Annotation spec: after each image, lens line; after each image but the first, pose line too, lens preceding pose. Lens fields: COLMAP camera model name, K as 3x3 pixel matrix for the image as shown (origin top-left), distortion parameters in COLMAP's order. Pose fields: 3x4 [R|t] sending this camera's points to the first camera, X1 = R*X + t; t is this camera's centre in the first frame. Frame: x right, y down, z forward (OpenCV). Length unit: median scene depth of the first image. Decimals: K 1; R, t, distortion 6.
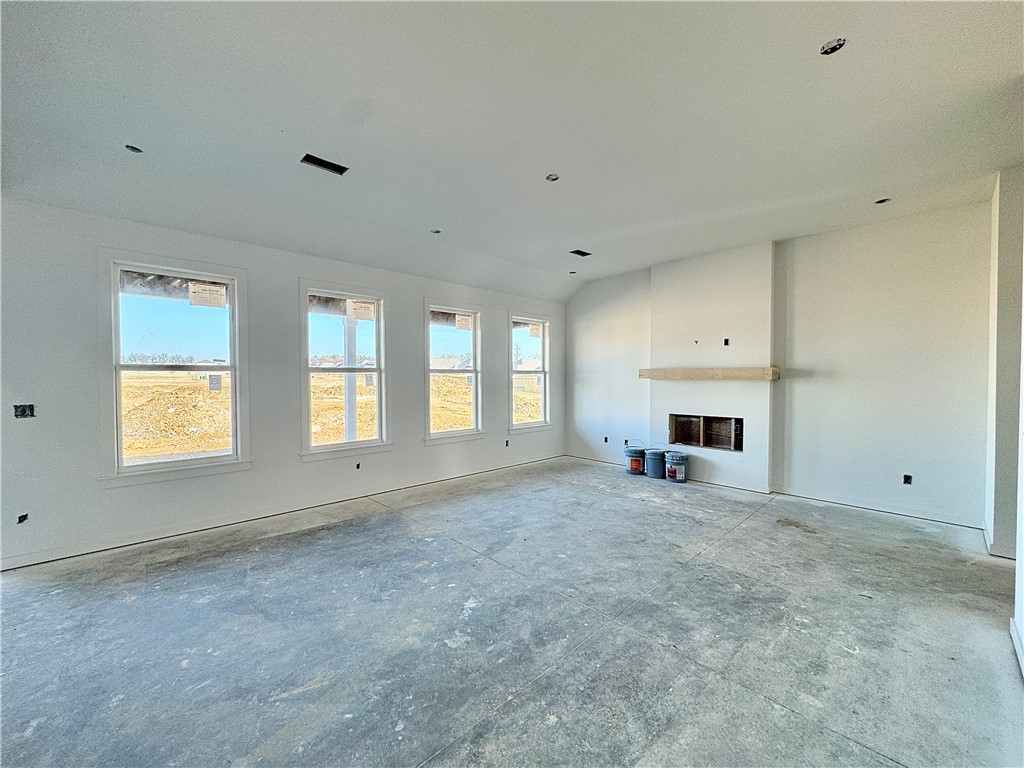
lens RADIAL K [[412.7, 0, 508.0], [0, 412.7, 383.9], [0, 0, 1]] dist [-0.003588, 0.000590]
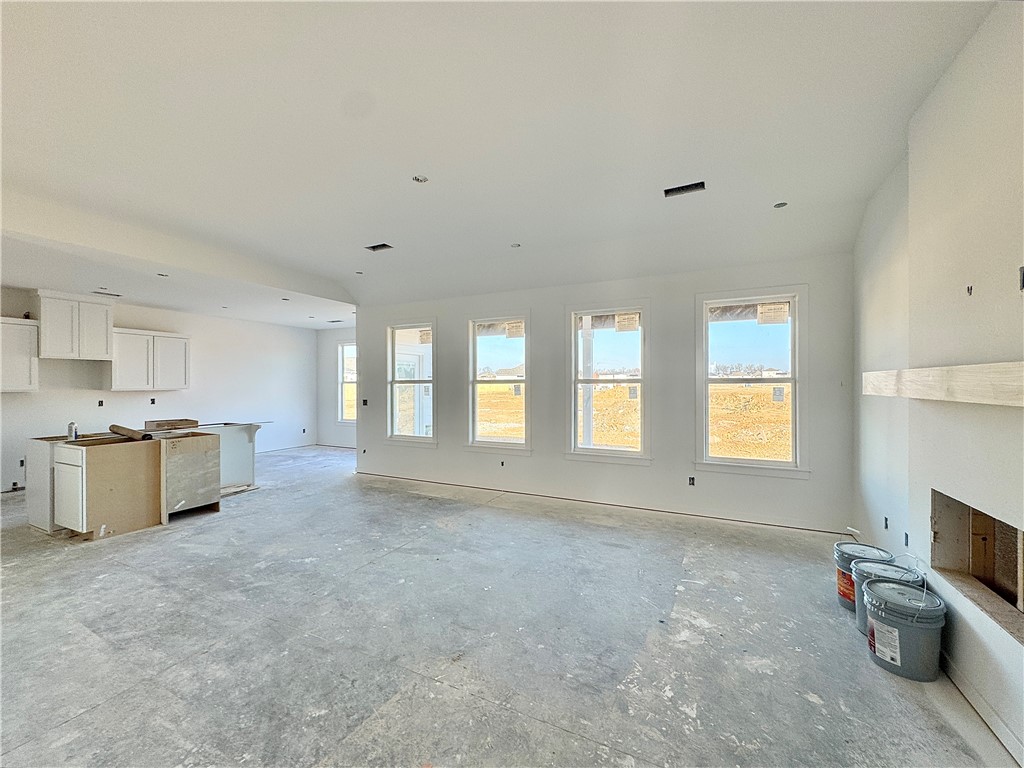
lens RADIAL K [[412.7, 0, 506.4], [0, 412.7, 382.5], [0, 0, 1]] dist [-0.003588, 0.000590]
pose [[0.344732, -0.005134, -0.938687, 0.818905], [-0.015273, 0.999822, -0.011077, -0.019863], [0.938577, 0.018155, 0.344593, 0.669053]]
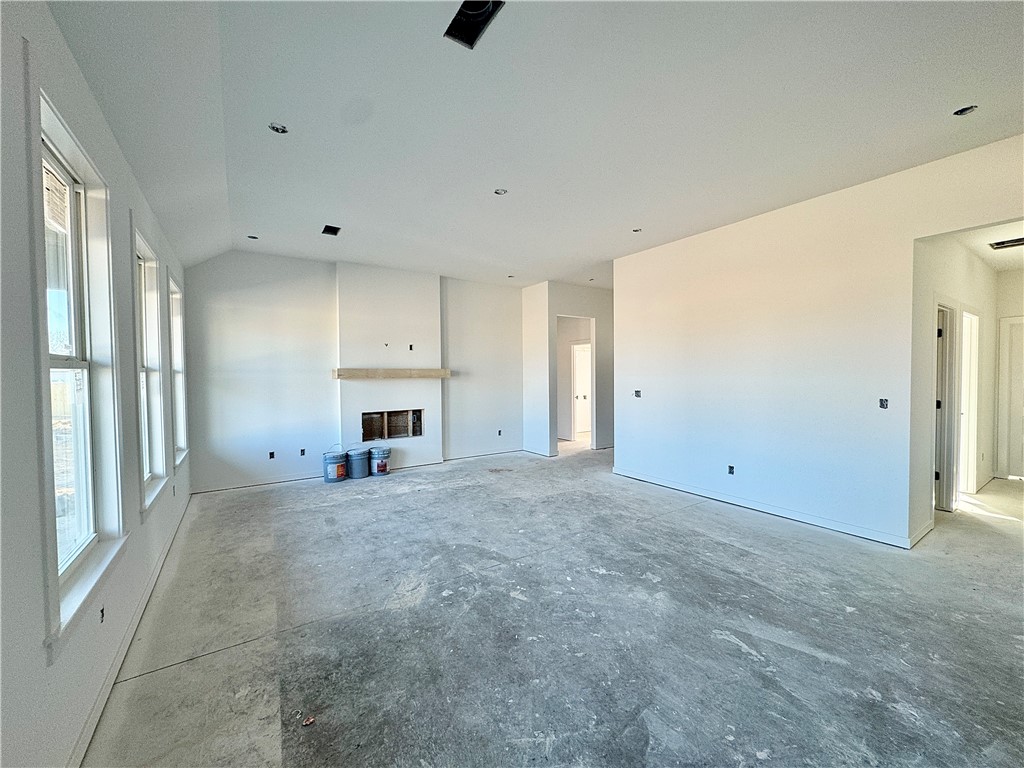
lens RADIAL K [[412.7, 0, 516.4], [0, 412.7, 382.9], [0, 0, 1]] dist [-0.003588, 0.000590]
pose [[0.152242, -0.021258, 0.988115, -0.747874], [0.025727, 0.999515, 0.017540, -0.012563], [-0.988008, 0.022751, 0.152715, 0.620707]]
